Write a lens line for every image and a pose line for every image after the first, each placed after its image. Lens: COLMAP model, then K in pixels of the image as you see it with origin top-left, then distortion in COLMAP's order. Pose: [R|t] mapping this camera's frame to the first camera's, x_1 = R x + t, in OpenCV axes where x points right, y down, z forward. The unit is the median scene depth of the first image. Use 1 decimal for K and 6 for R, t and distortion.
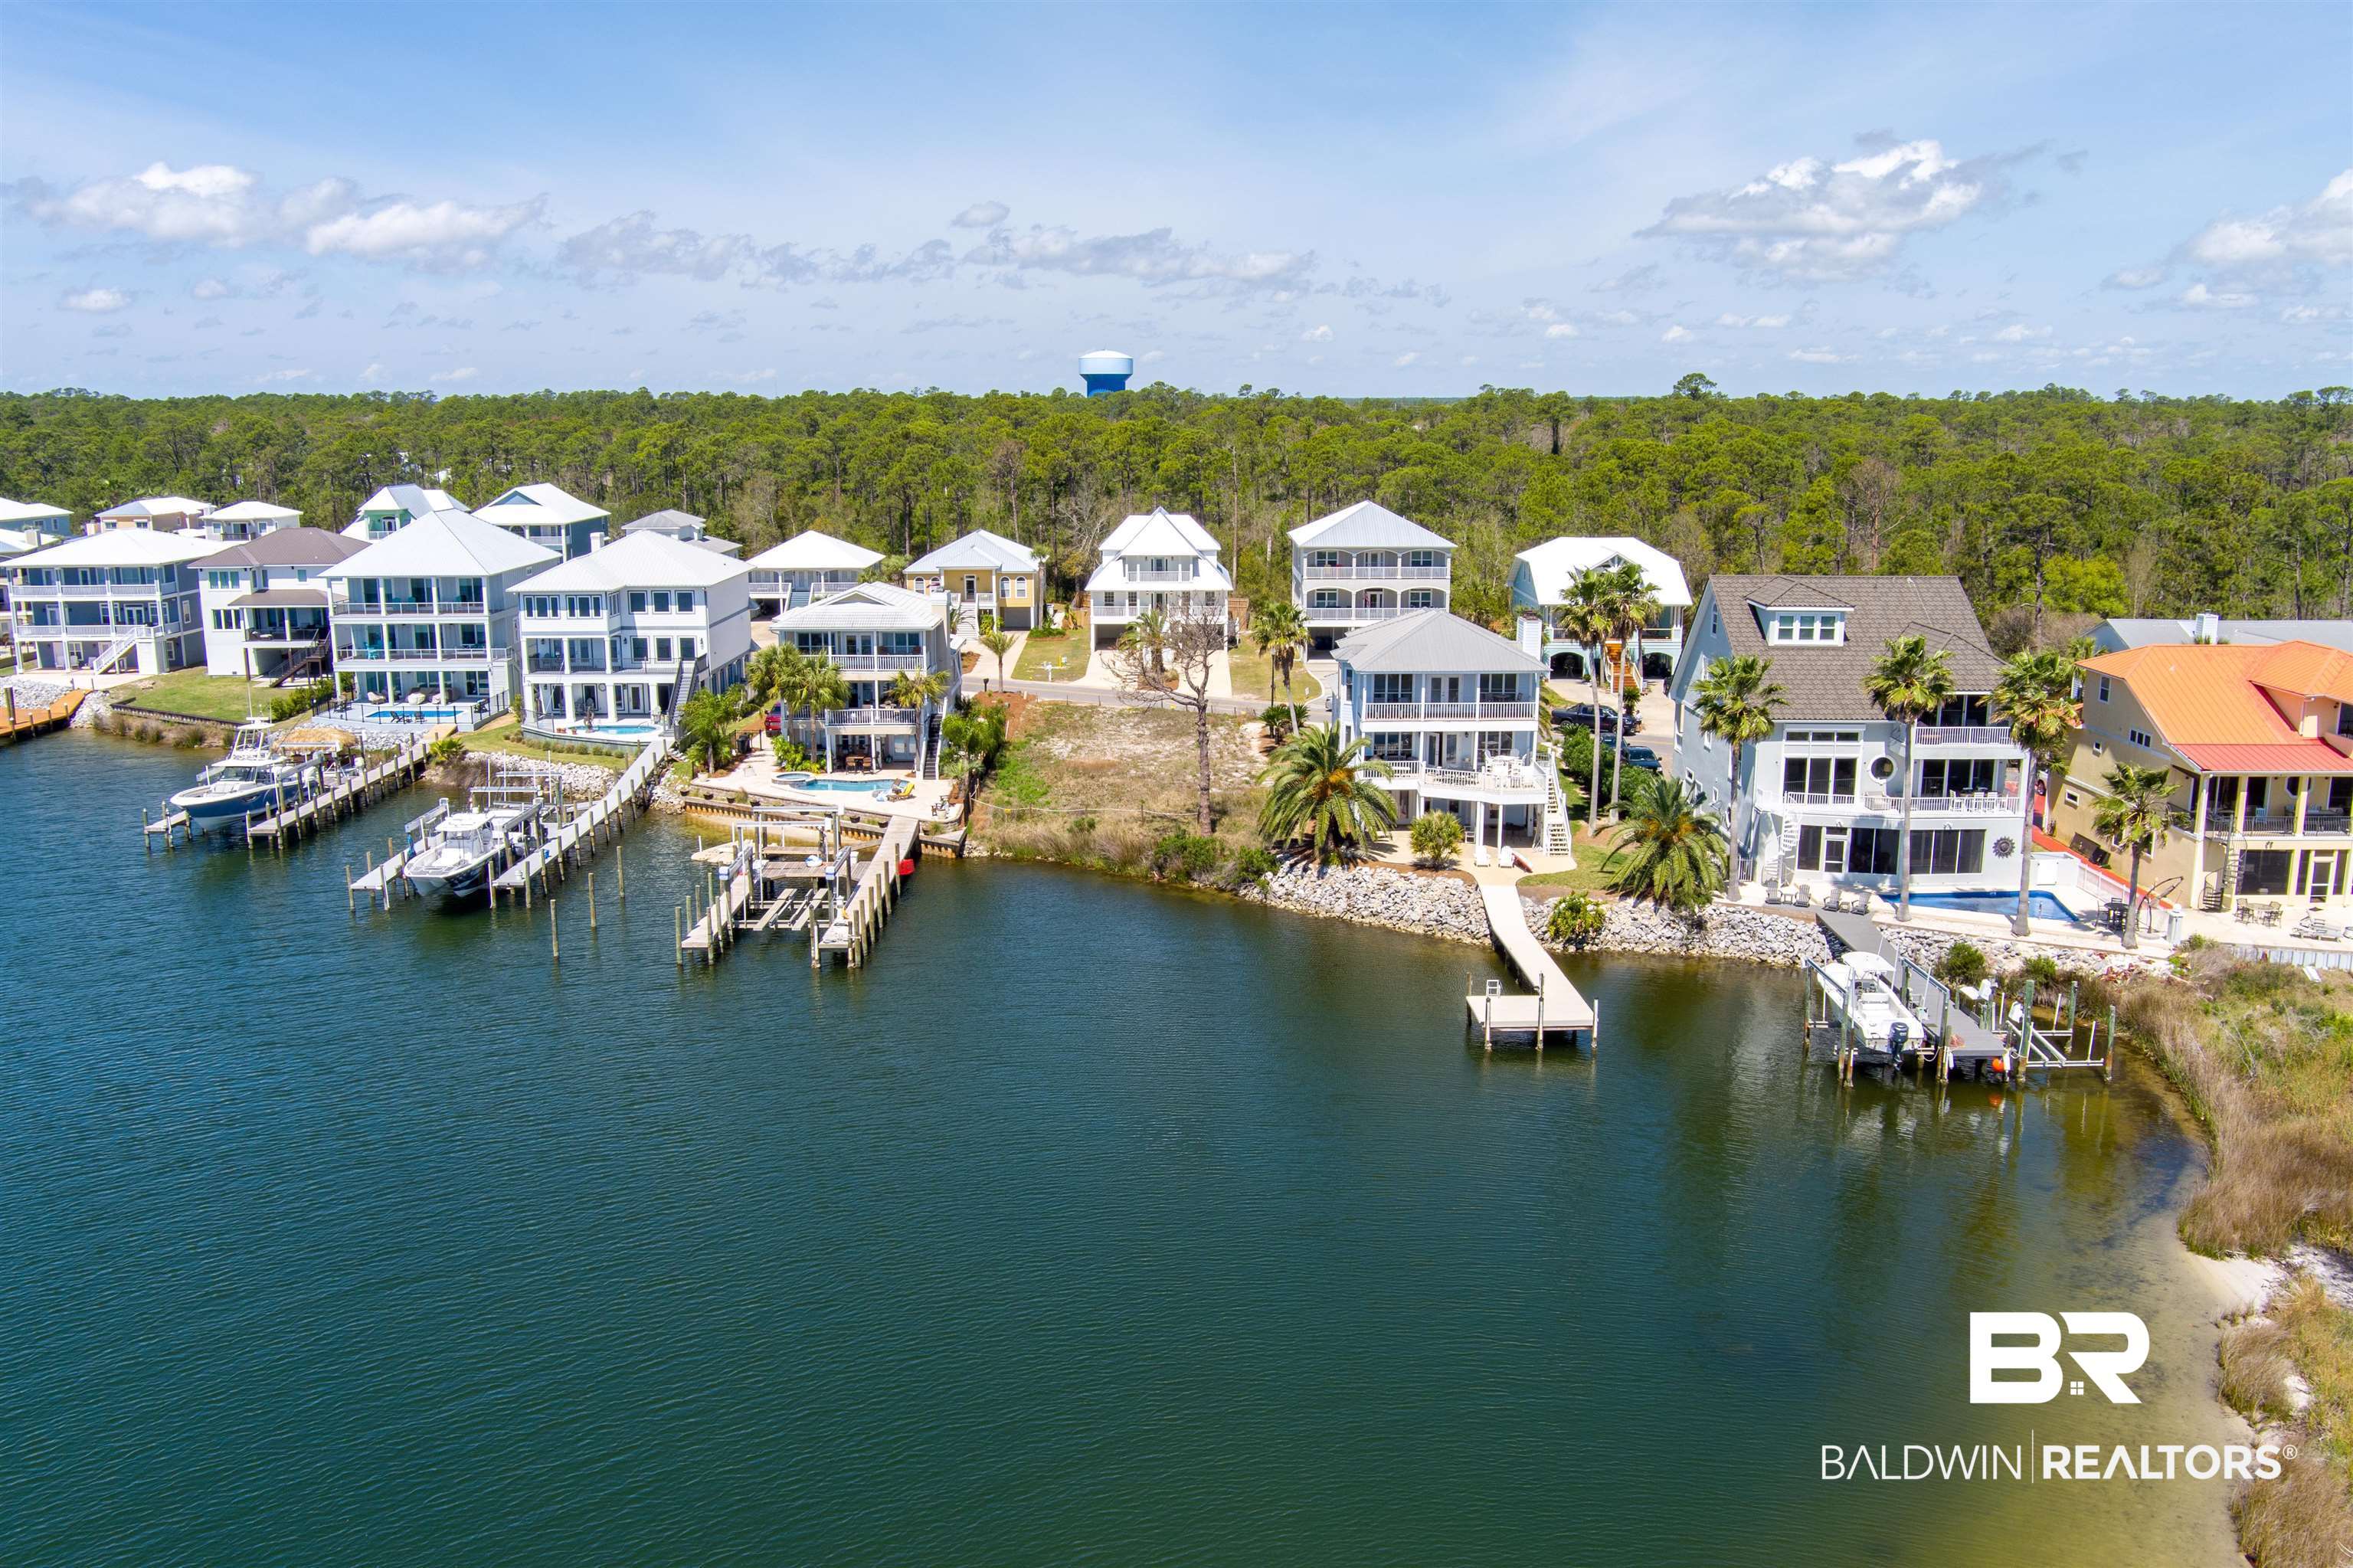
lens RADIAL K [[1947.8, 0, 1176.5], [0, 1947.8, 784.0], [0, 0, 1]] dist [-0.076761, 0.023216]
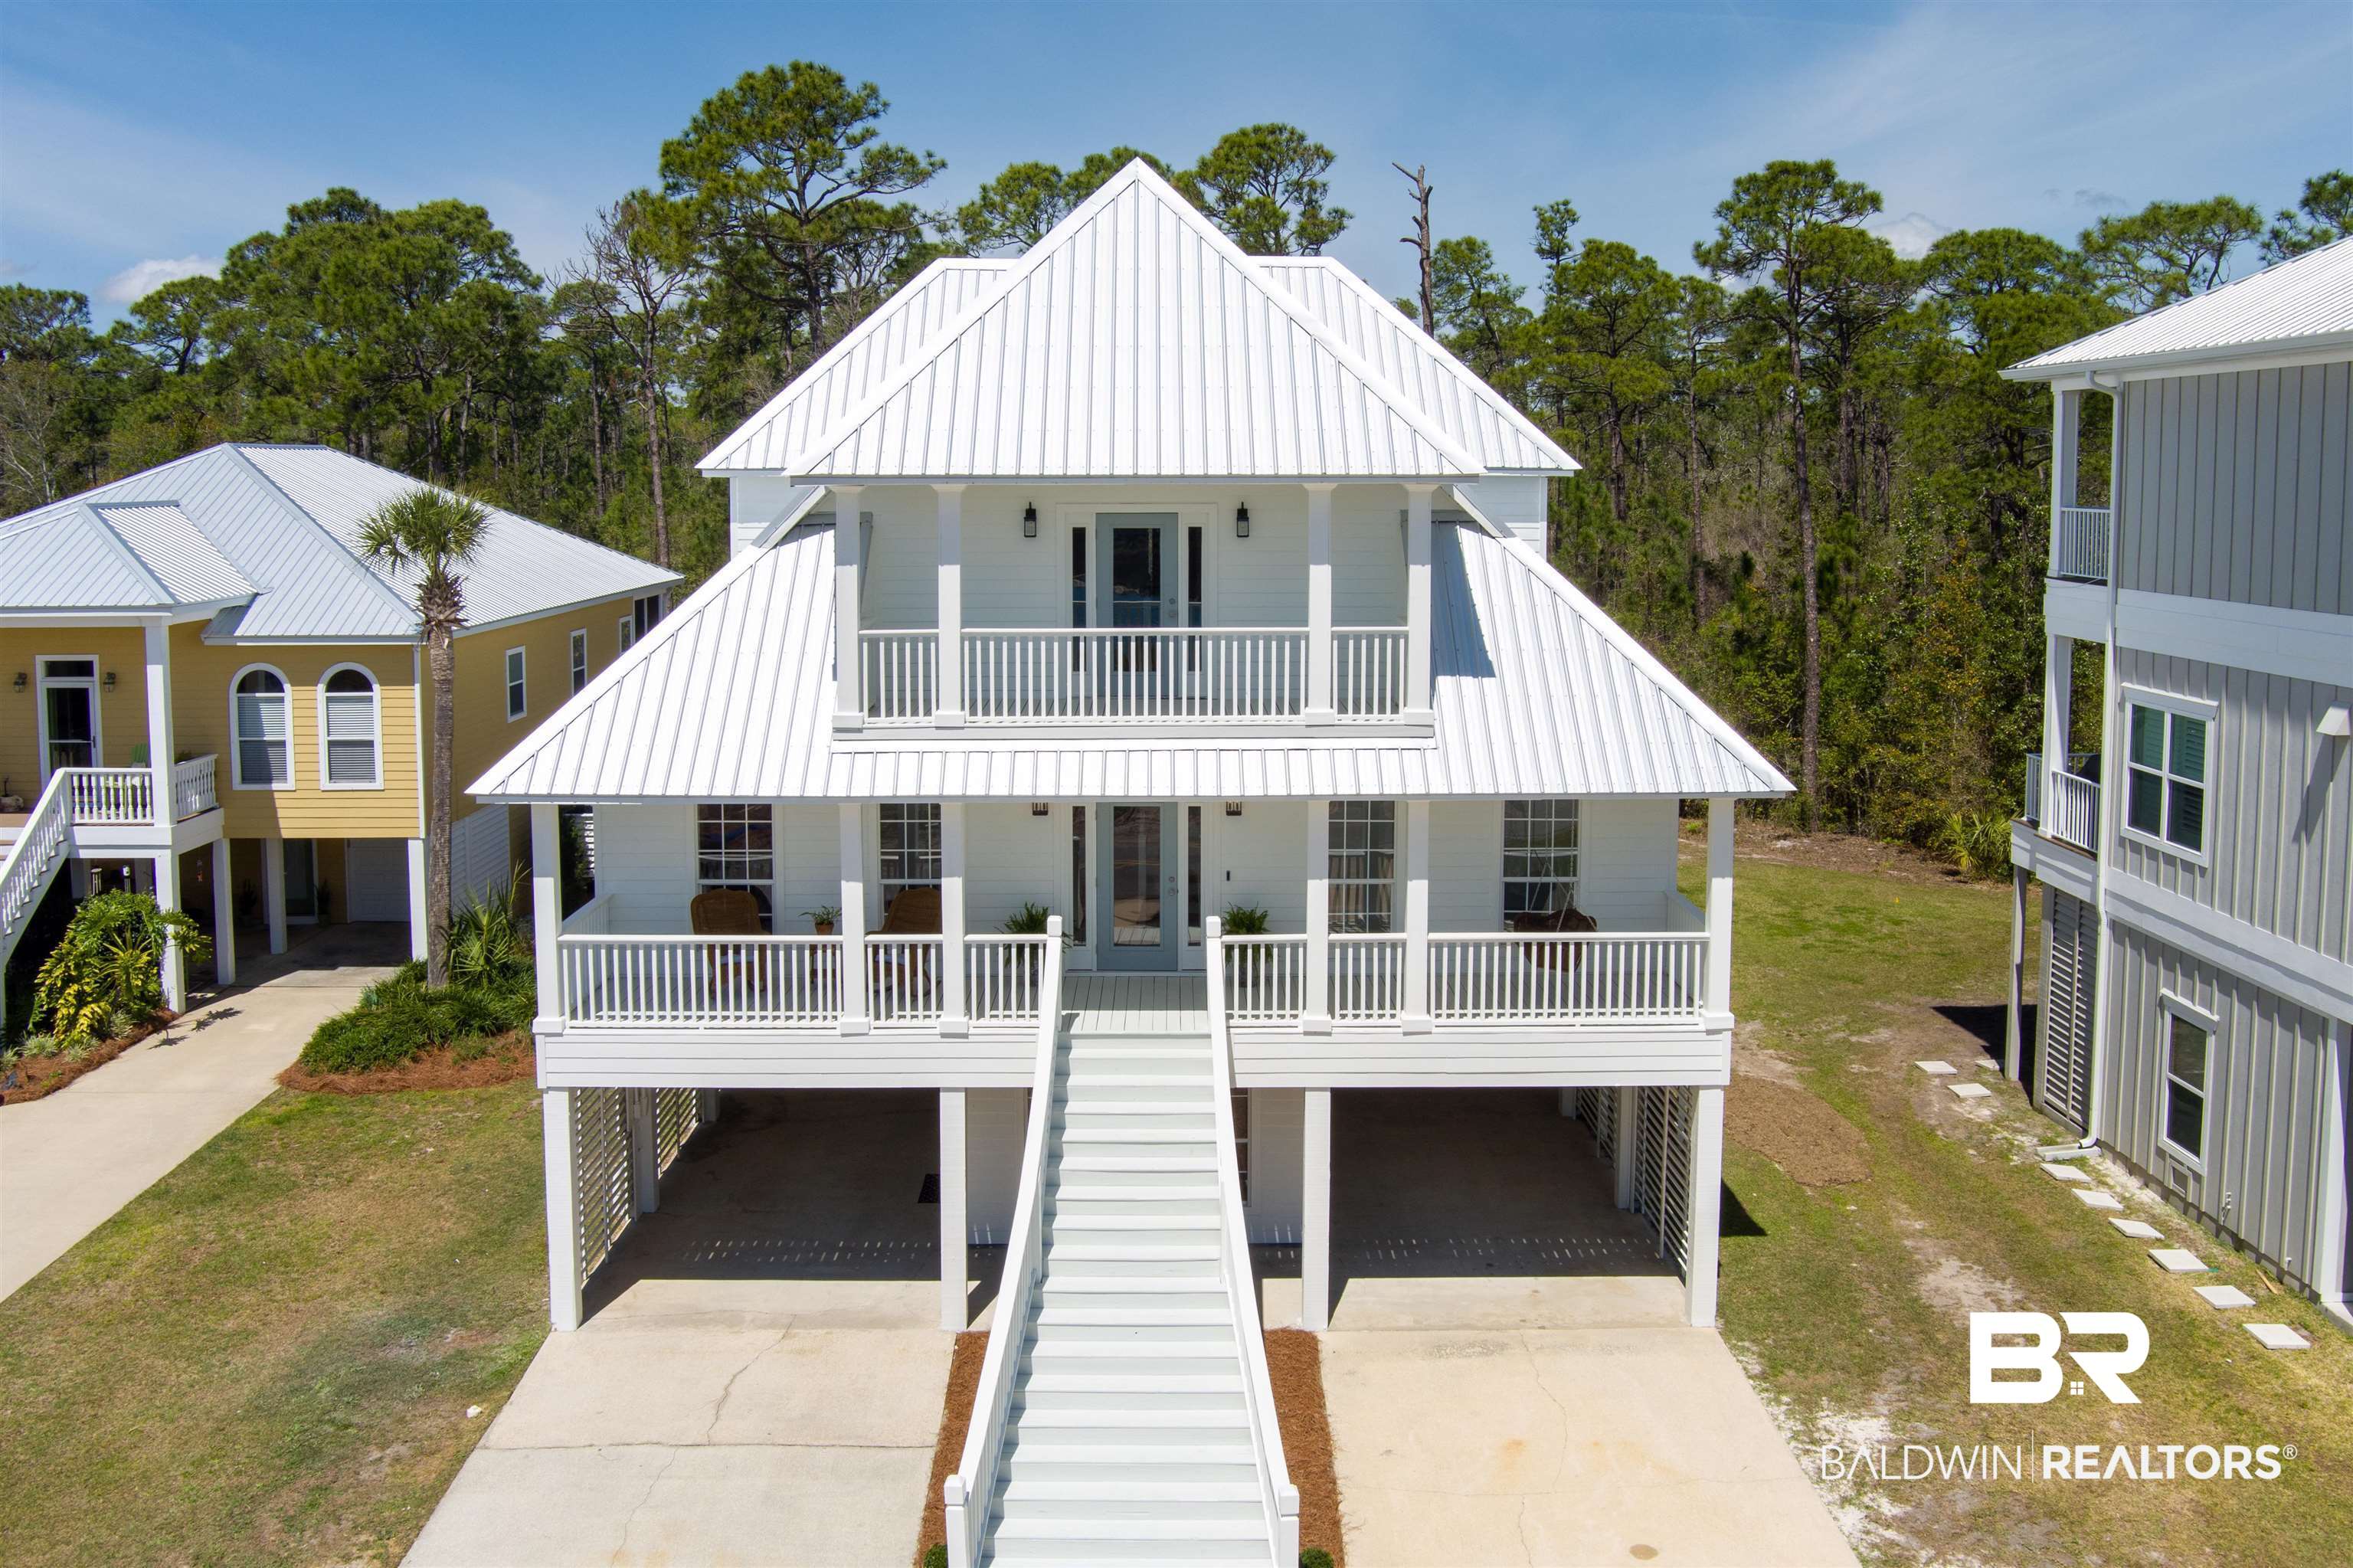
lens RADIAL K [[1968.4, 0, 1104.9], [0, 1968.4, 686.9], [0, 0, 1]] dist [-0.071519, 0.073865]
pose [[0.999649, -0.001544, -0.026436, -0.007567], [-0.000717, 0.996355, -0.085298, -0.095157], [0.026472, 0.085287, 0.996005, 0.875255]]
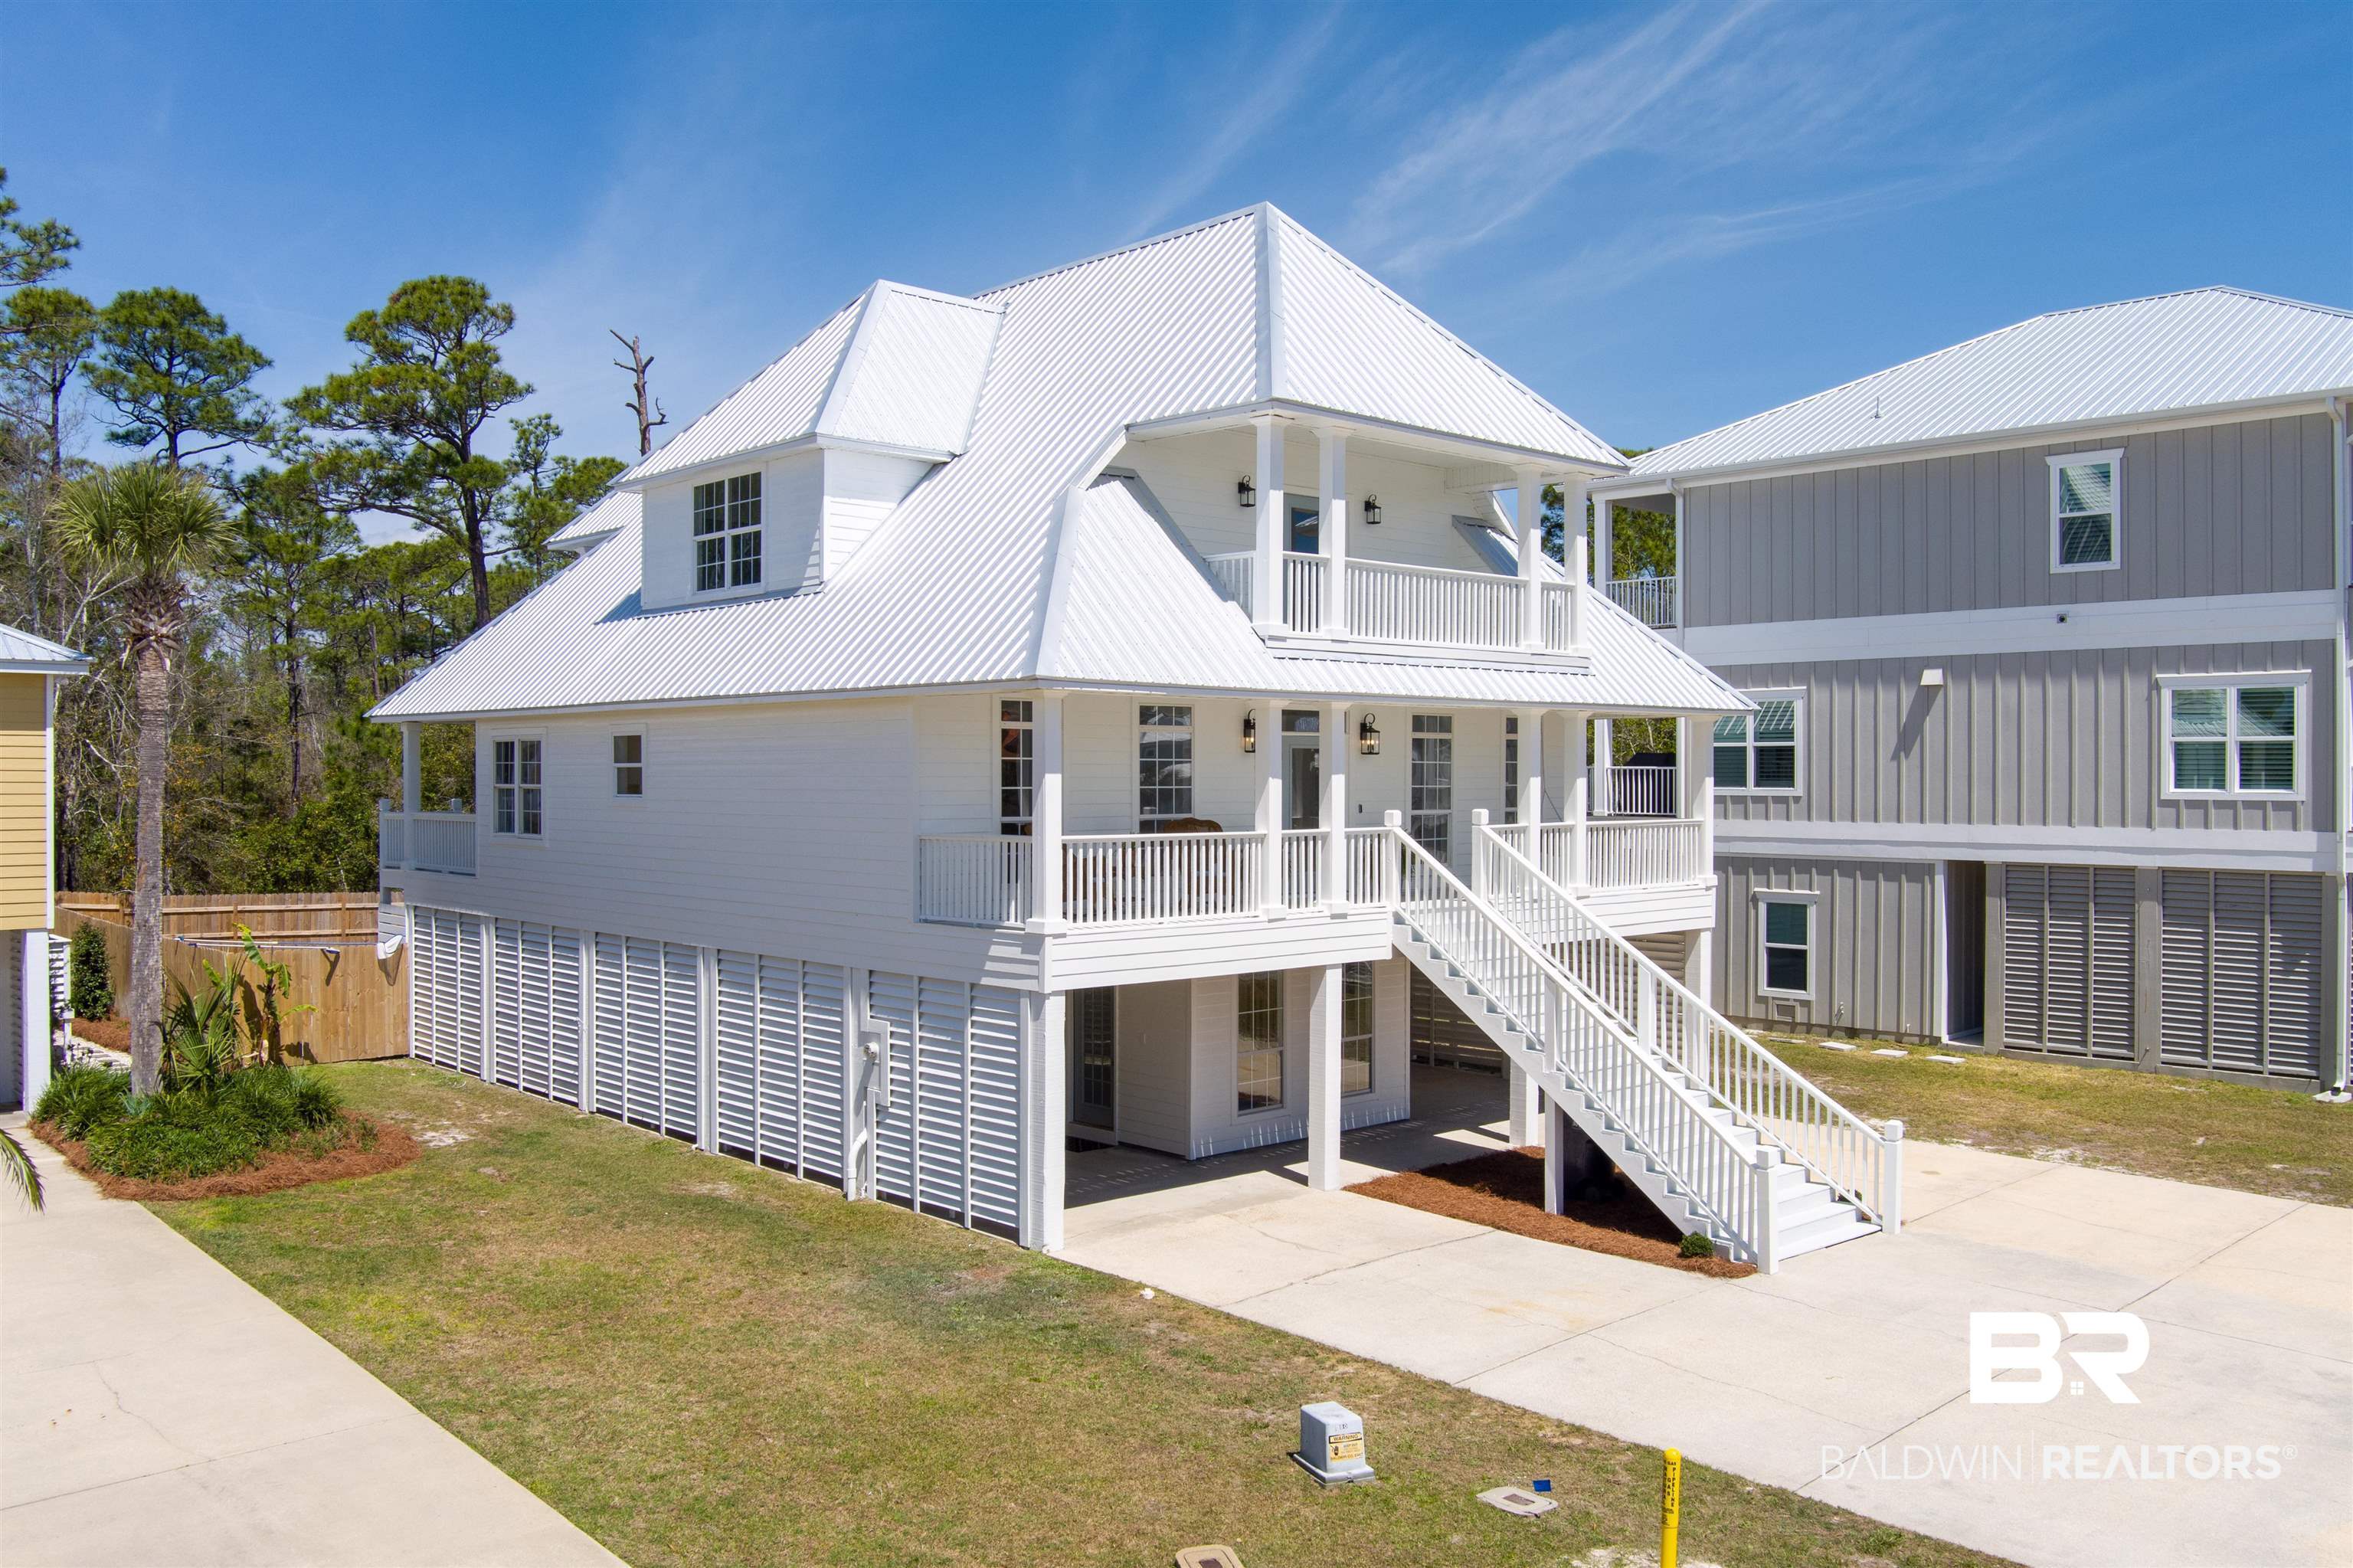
lens RADIAL K [[1947.8, 0, 1176.5], [0, 1947.8, 784.0], [0, 0, 1]] dist [-0.076761, 0.023216]
pose [[0.748542, -0.001857, 0.663085, -0.109688], [0.123663, 0.982843, -0.136848, -0.077445], [-0.651454, 0.184435, 0.735929, 0.901370]]
